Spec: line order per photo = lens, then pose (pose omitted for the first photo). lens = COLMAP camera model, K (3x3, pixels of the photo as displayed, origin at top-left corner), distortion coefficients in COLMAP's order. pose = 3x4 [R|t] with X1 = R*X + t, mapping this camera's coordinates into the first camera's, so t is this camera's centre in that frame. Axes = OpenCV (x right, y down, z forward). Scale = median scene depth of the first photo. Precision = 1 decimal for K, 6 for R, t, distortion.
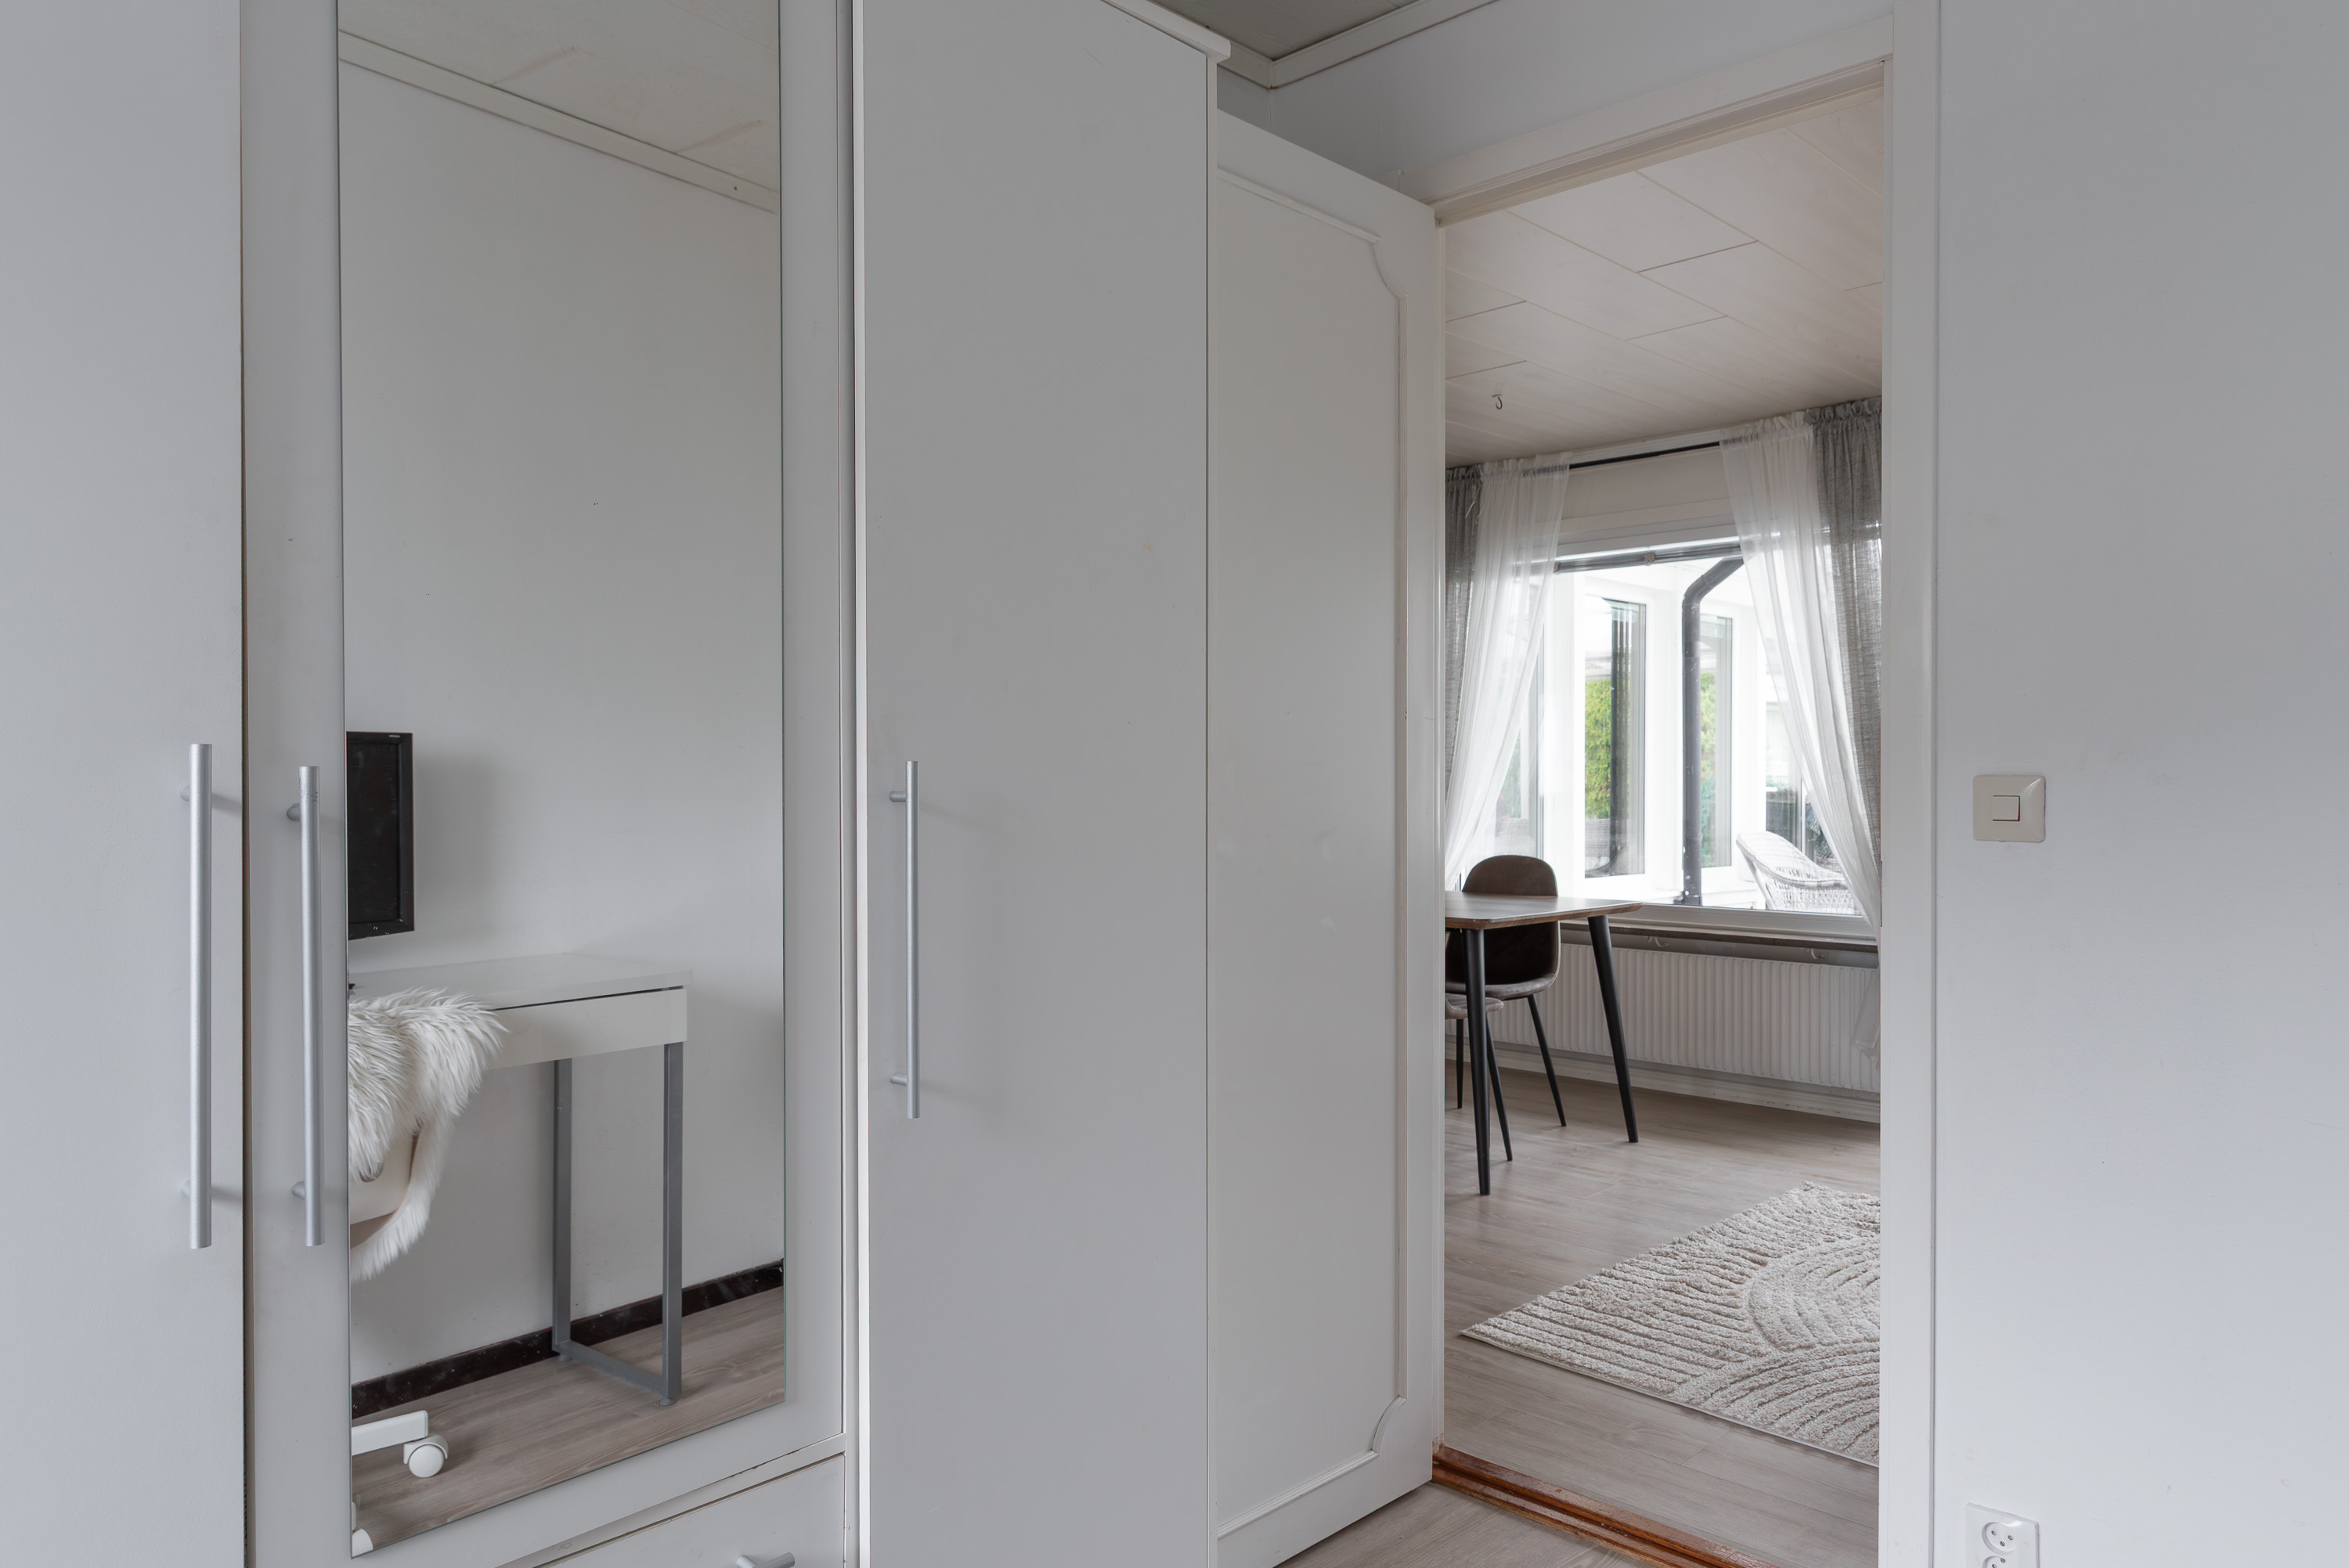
lens RADIAL K [[1584.9, 0, 1124.4], [0, 1584.9, 768.6], [0, 0, 1]] dist [0.003360, -0.008329]
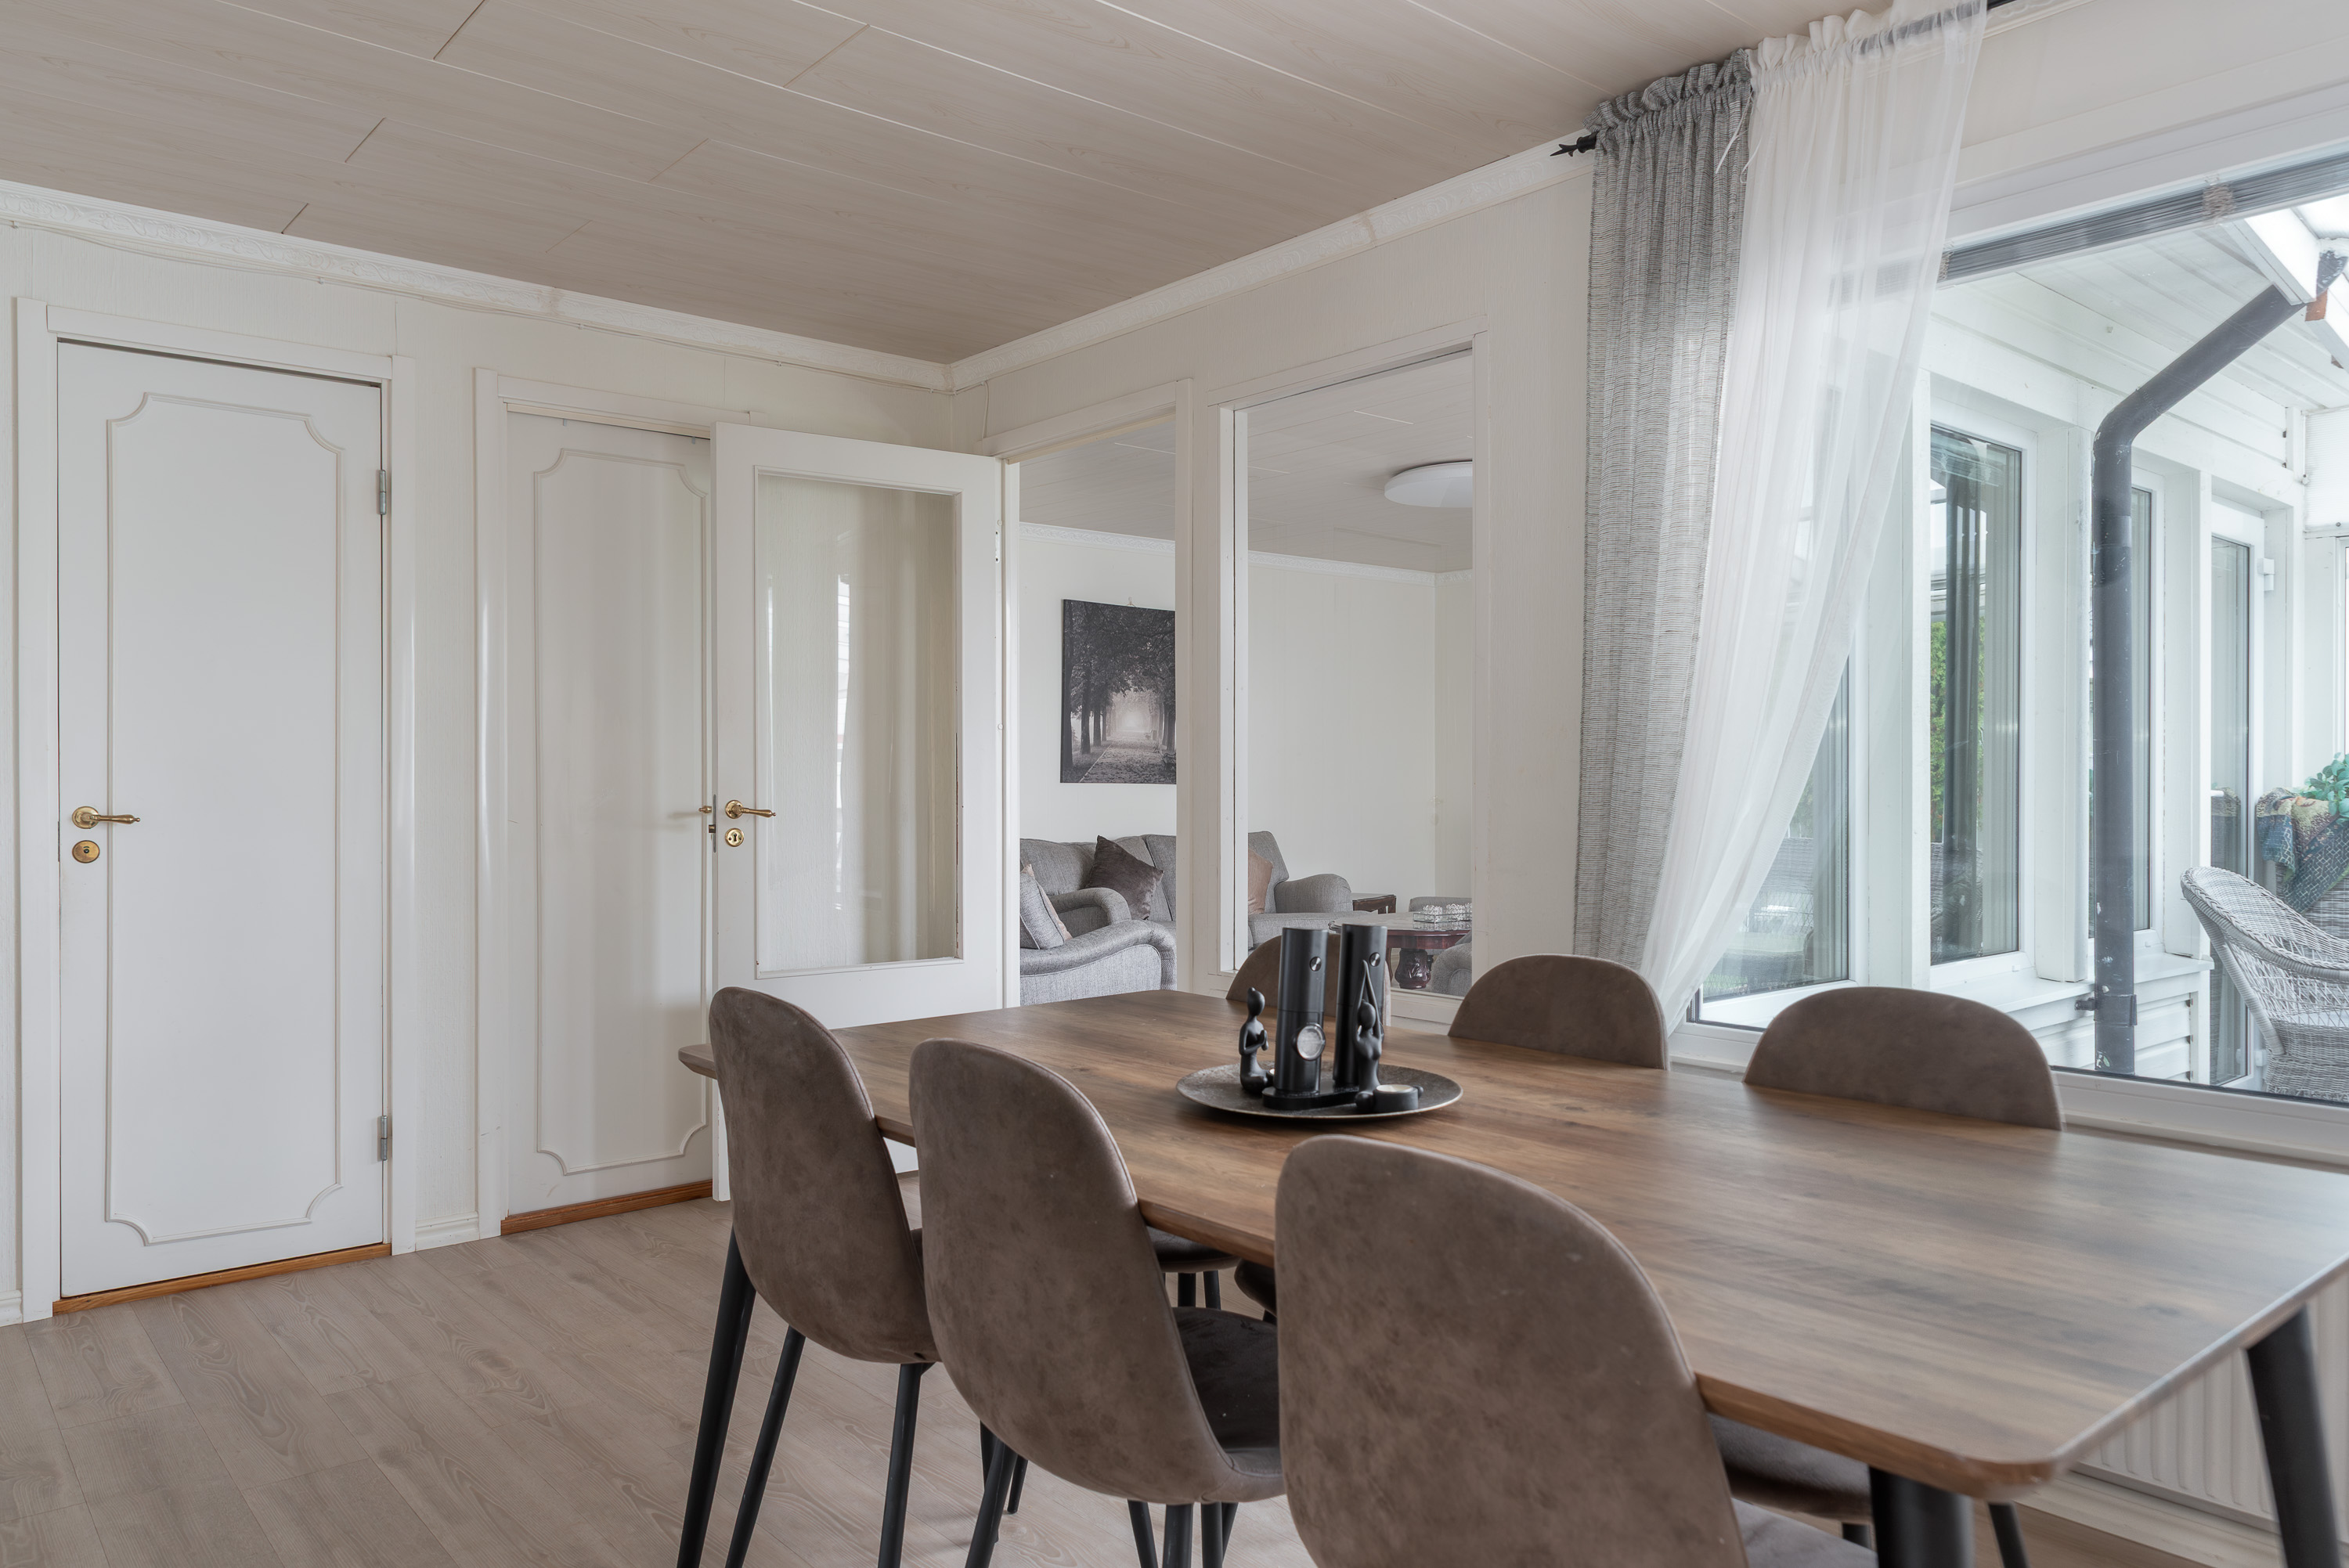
lens RADIAL K [[1584.9, 0, 1152.6], [0, 1584.9, 786.9], [0, 0, 1]] dist [0.003360, -0.008329]
pose [[0.997301, -0.003952, -0.073311, 0.096206], [0.004687, 0.999940, 0.009855, 0.005257], [0.073267, -0.010172, 0.997260, 0.576520]]
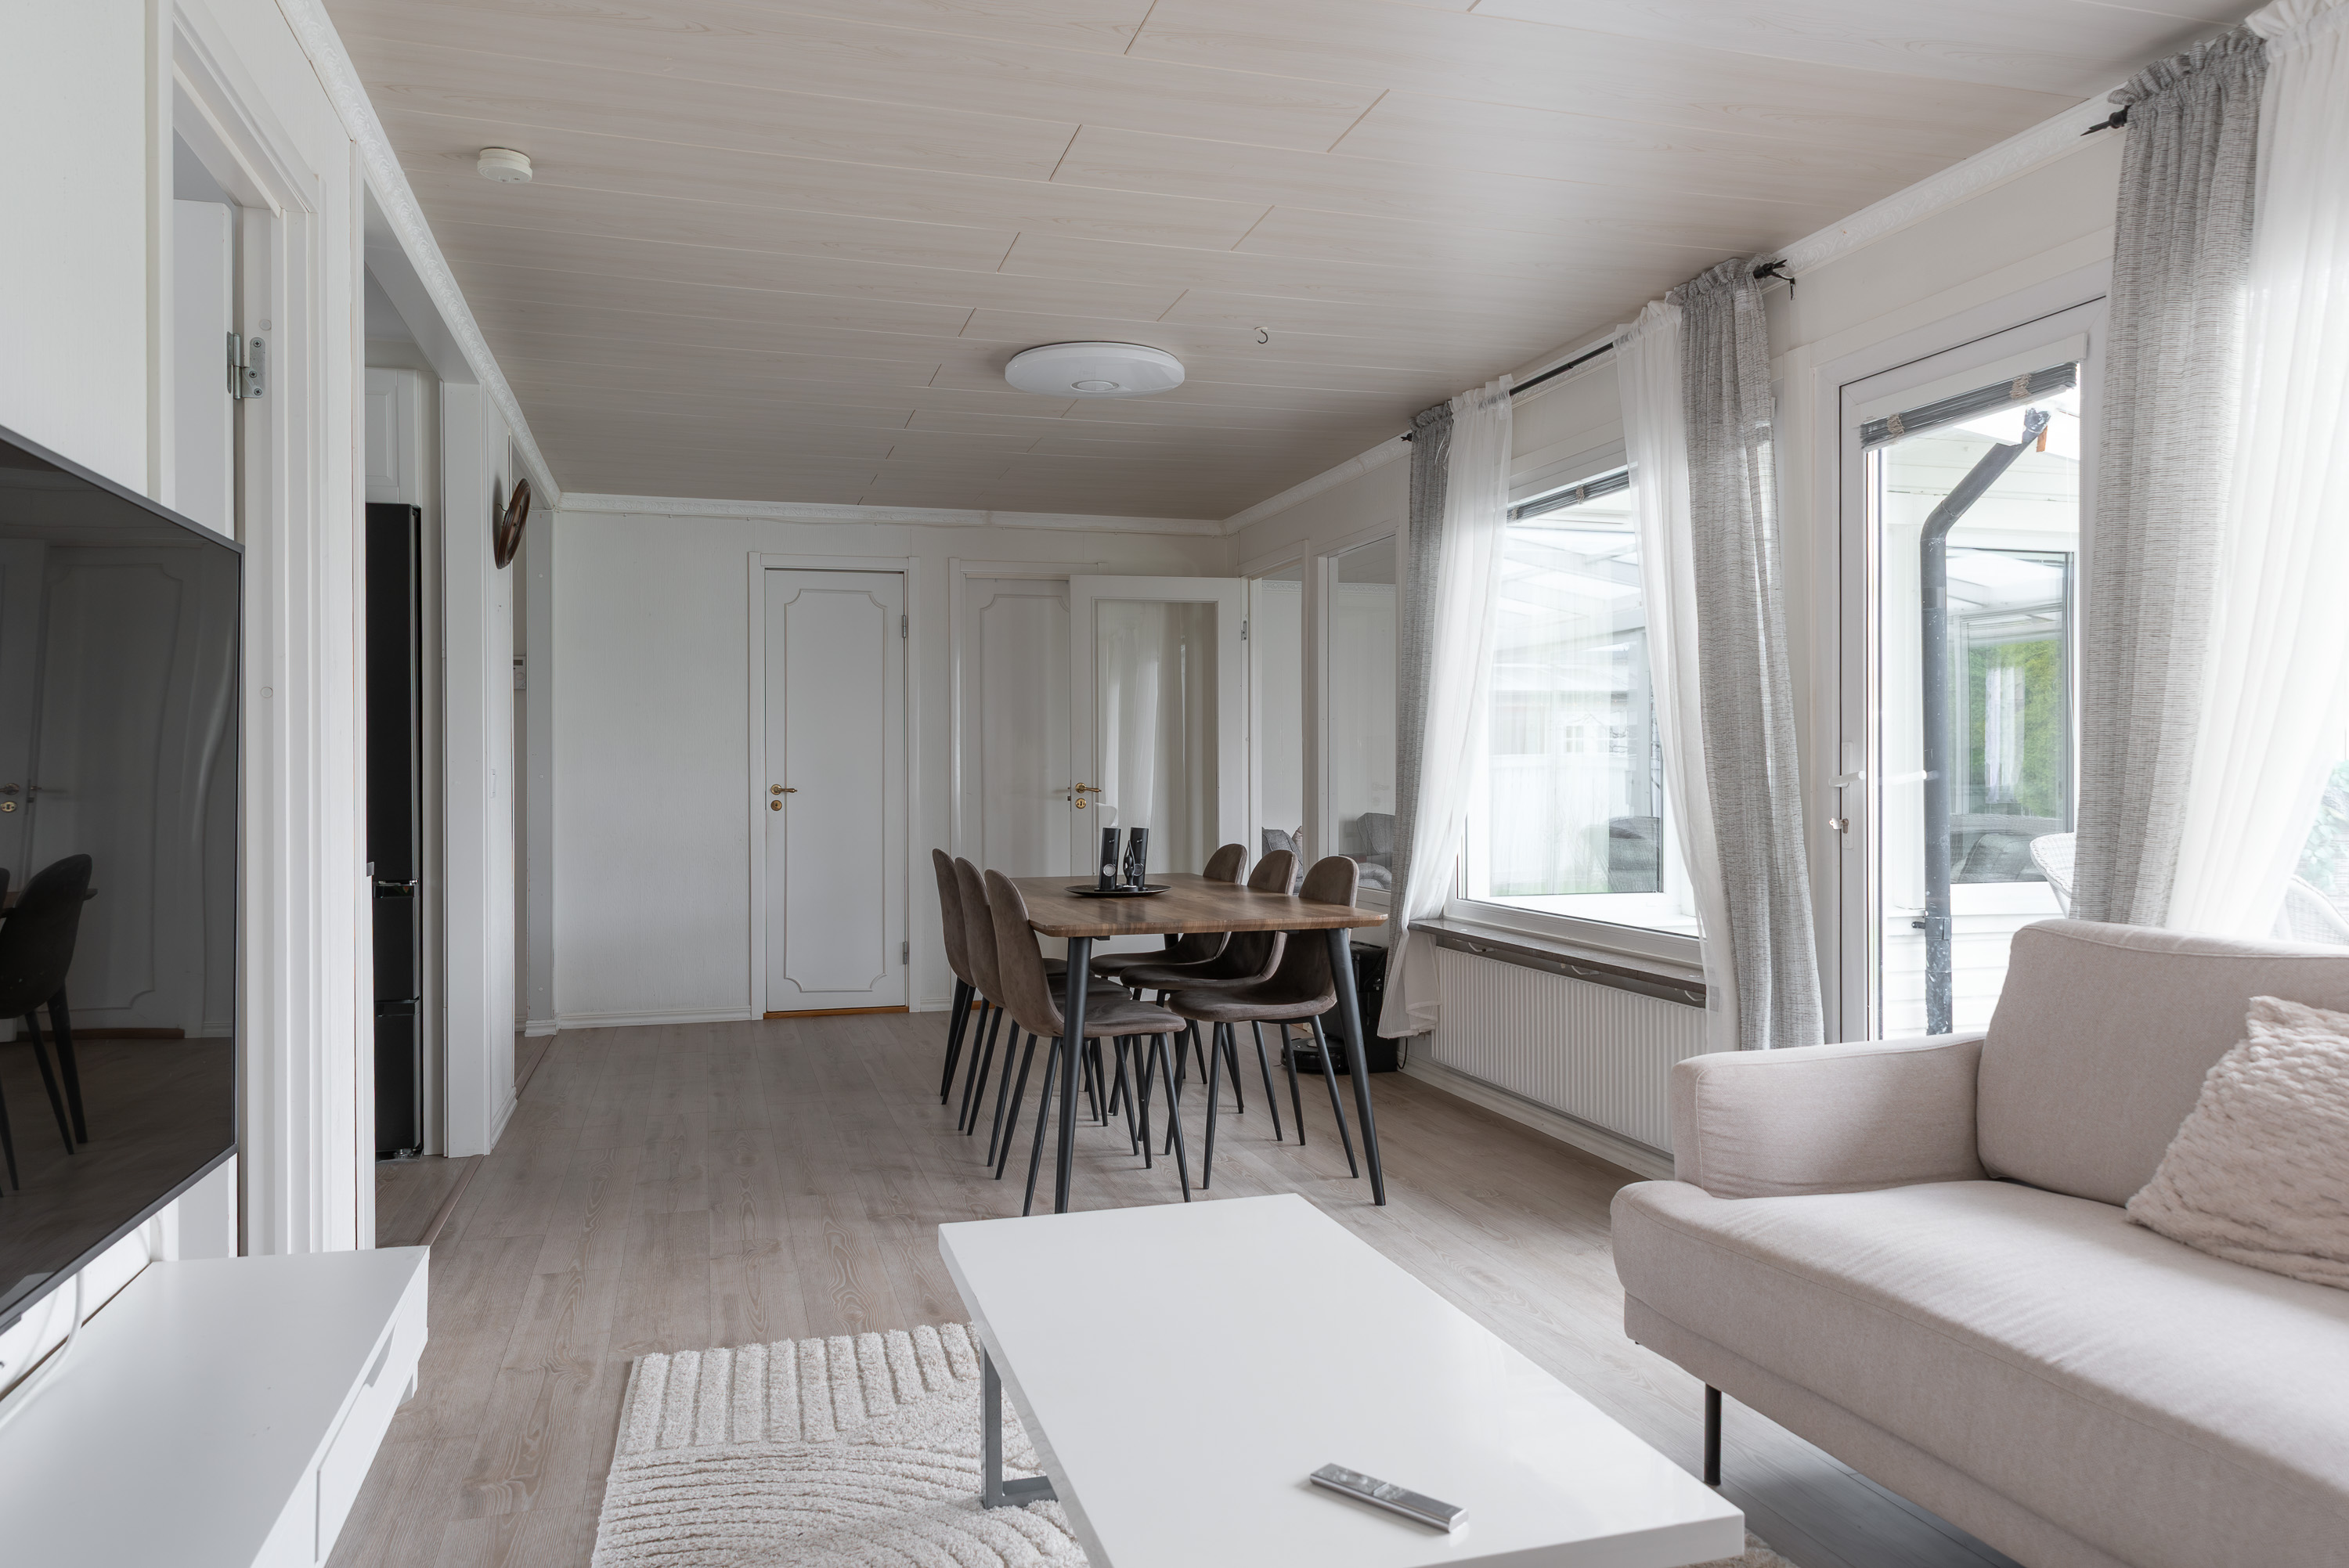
lens RADIAL K [[1584.9, 0, 1134.0], [0, 1584.9, 773.0], [0, 0, 1]] dist [0.003360, -0.008329]
pose [[0.876283, -0.004499, -0.481775, 0.505879], [0.008488, 0.999945, 0.006100, 0.002131], [0.481722, -0.009435, 0.876274, 0.174602]]
